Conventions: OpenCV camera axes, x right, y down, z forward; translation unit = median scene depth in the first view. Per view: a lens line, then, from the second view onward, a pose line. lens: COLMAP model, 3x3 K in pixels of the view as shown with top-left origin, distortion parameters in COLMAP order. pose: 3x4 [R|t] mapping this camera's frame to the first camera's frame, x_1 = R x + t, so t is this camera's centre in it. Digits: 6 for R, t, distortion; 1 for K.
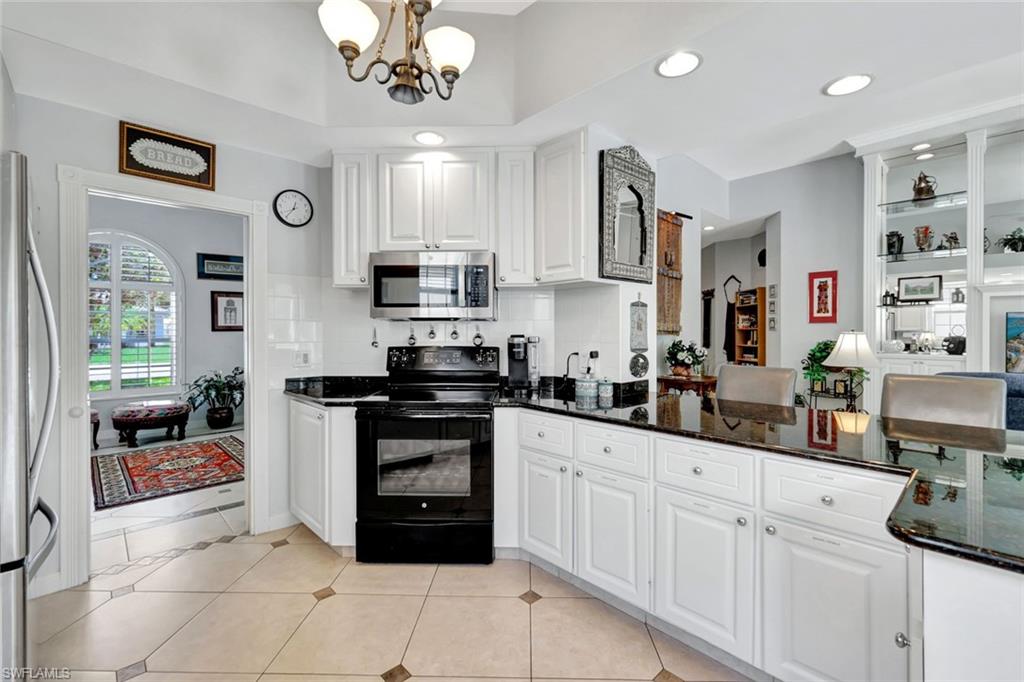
lens RADIAL K [[446.8, 0, 512.5], [0, 446.8, 335.6], [0, 0, 1]] dist [0.004124, 0.000093]
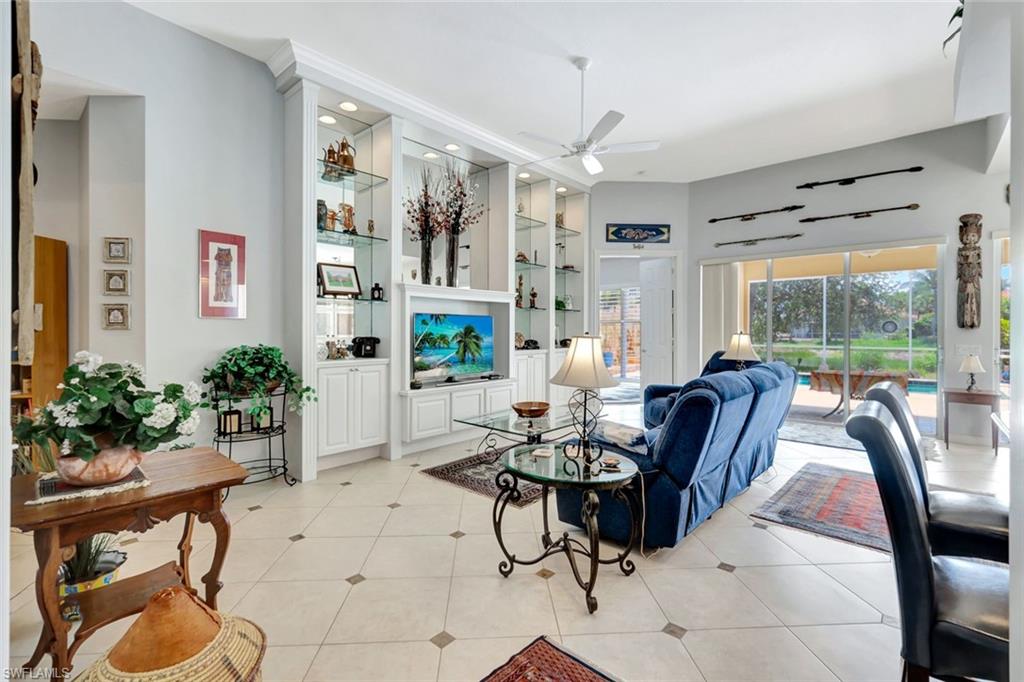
lens RADIAL K [[446.8, 0, 517.5], [0, 446.8, 328.2], [0, 0, 1]] dist [0.004124, 0.000093]
pose [[-0.076668, 0.000373, 0.997057, 0.133762], [0.008250, 0.999966, 0.000261, -0.024301], [-0.997023, 0.008246, -0.076668, 1.464323]]
